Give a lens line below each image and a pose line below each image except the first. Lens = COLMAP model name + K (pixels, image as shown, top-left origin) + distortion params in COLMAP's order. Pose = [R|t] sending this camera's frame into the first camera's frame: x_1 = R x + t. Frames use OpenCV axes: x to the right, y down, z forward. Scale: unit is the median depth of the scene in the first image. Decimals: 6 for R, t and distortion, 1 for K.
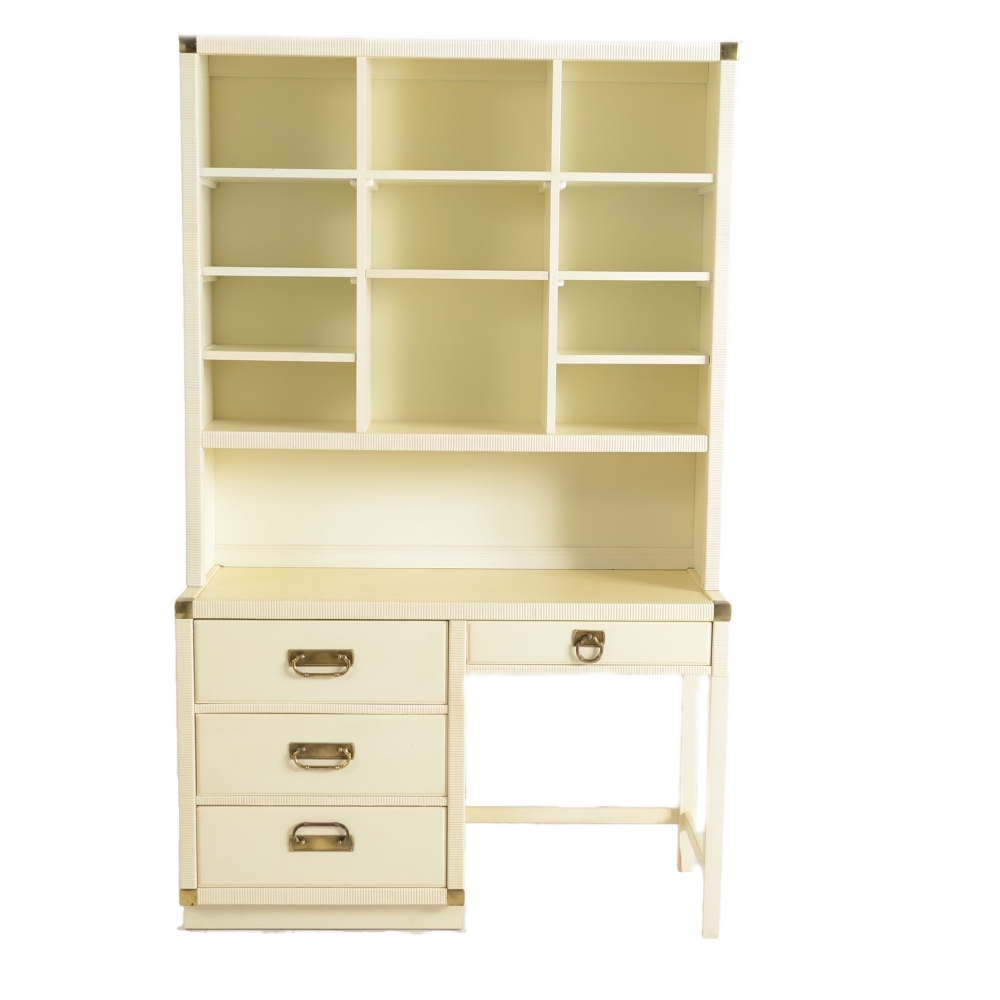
lens RADIAL K [[1774.8, 0, 502.4], [0, 1774.8, 520.9], [0, 0, 1]] dist [-0.023464, 0.000000]
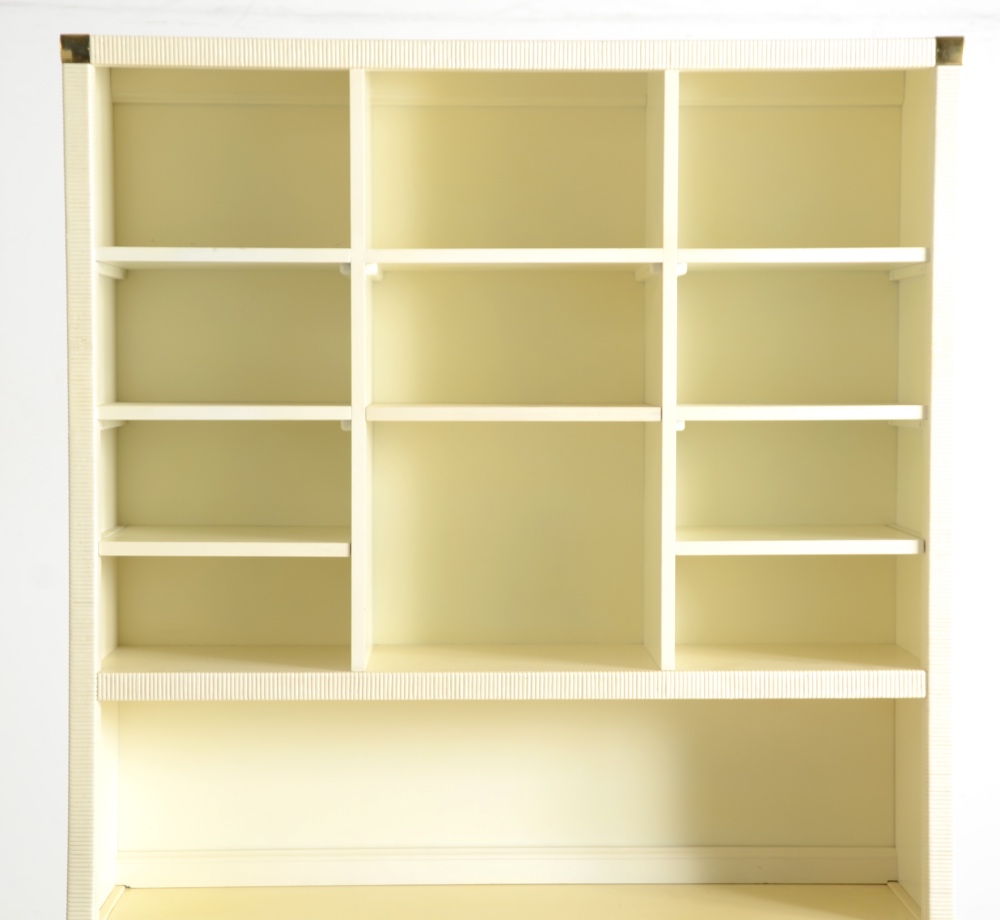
lens RADIAL K [[2516.9, 0, 530.6], [0, 2516.9, 475.8], [0, 0, 1]] dist [0.193809, 0.000000]
pose [[0.999934, -0.011483, 0.000044, -0.019798], [0.011425, 0.994489, -0.104215, -0.025590], [0.001153, 0.104208, 0.994555, 0.126337]]
